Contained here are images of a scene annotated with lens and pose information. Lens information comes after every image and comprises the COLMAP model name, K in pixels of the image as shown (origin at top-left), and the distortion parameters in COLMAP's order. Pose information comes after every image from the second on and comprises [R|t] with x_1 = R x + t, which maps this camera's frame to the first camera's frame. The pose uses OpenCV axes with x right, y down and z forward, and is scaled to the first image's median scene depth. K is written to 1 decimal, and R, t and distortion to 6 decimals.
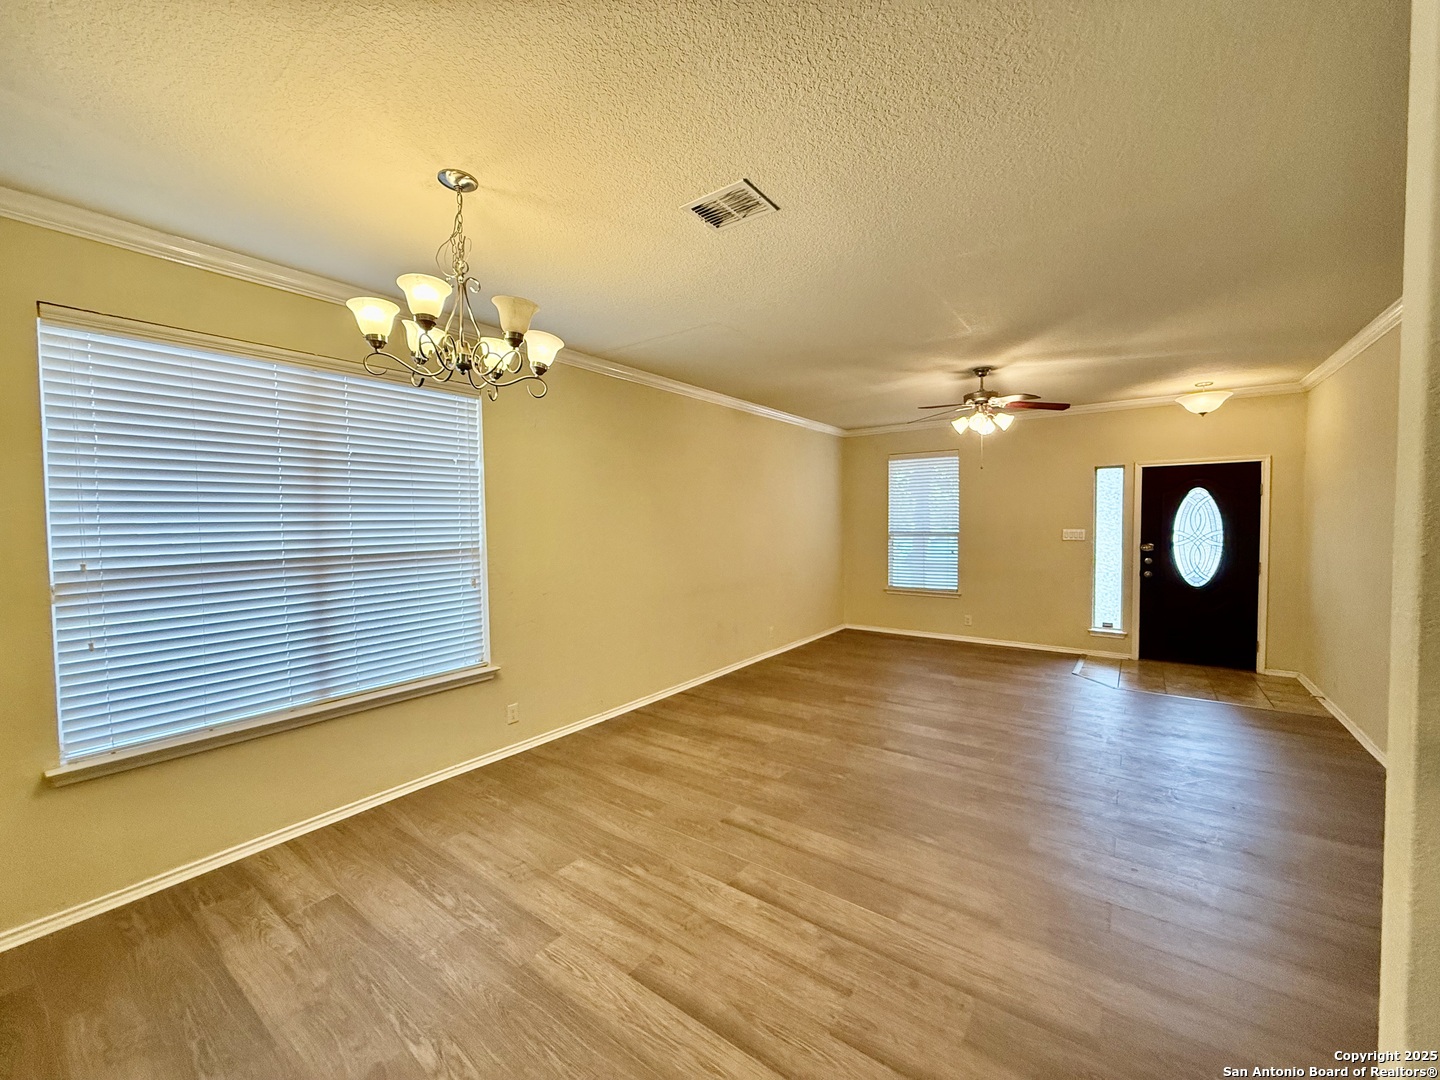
lens RADIAL K [[571.3, 0, 717.7], [0, 571.3, 545.4], [0, 0, 1]] dist [-0.002262, 0.000485]
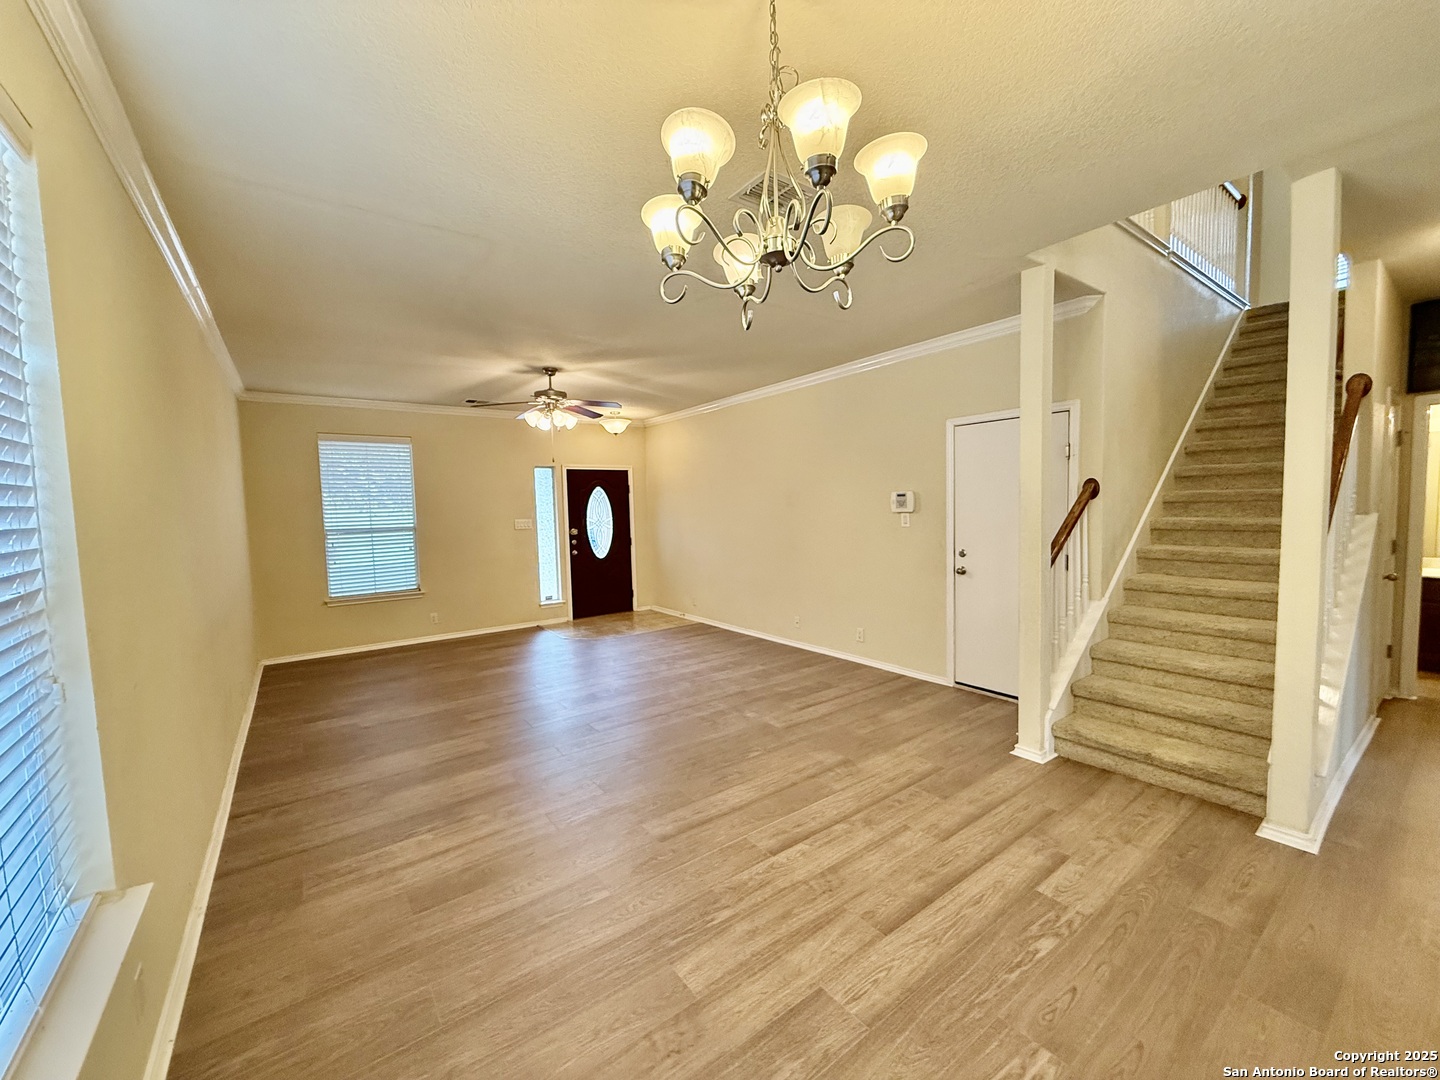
lens RADIAL K [[571.3, 0, 721.6], [0, 571.3, 539.3], [0, 0, 1]] dist [-0.002262, 0.000485]
pose [[0.297195, -0.056120, 0.953166, -0.819349], [0.065030, 0.997143, 0.038433, -0.015480], [-0.952600, 0.050562, 0.299996, 0.645779]]
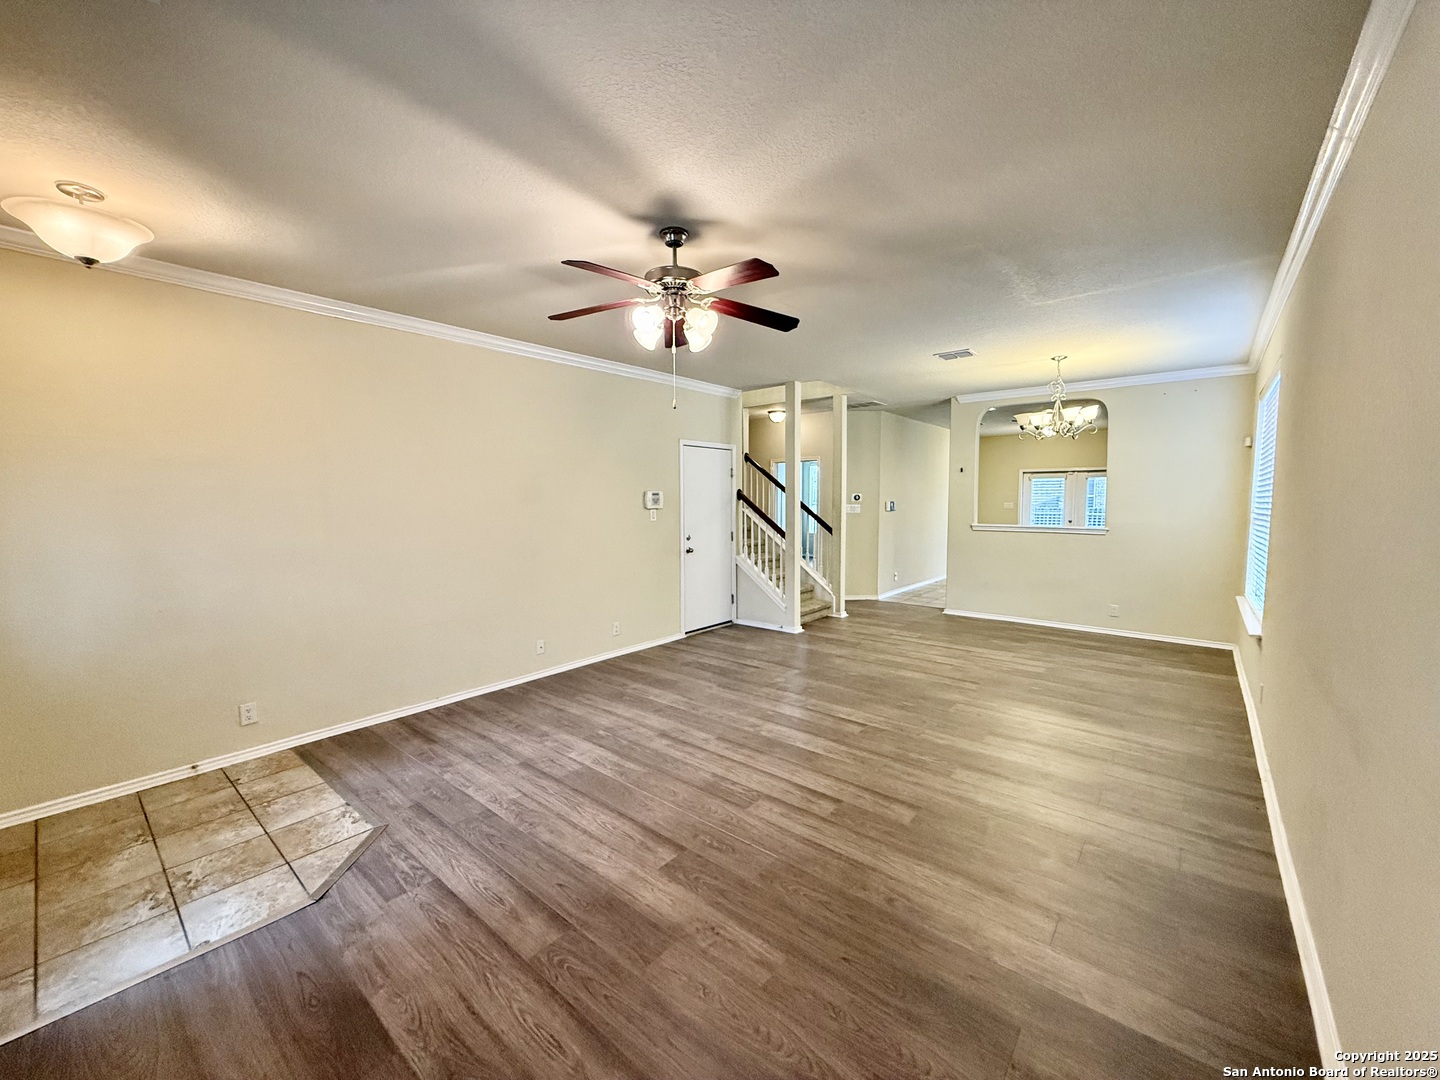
lens RADIAL K [[571.3, 0, 715.8], [0, 571.3, 539.5], [0, 0, 1]] dist [-0.002262, 0.000485]
pose [[-0.997479, 0.009231, 0.070362, 0.651516], [0.017161, 0.993452, 0.112956, -0.113279], [-0.068858, 0.113879, -0.991106, 2.691769]]
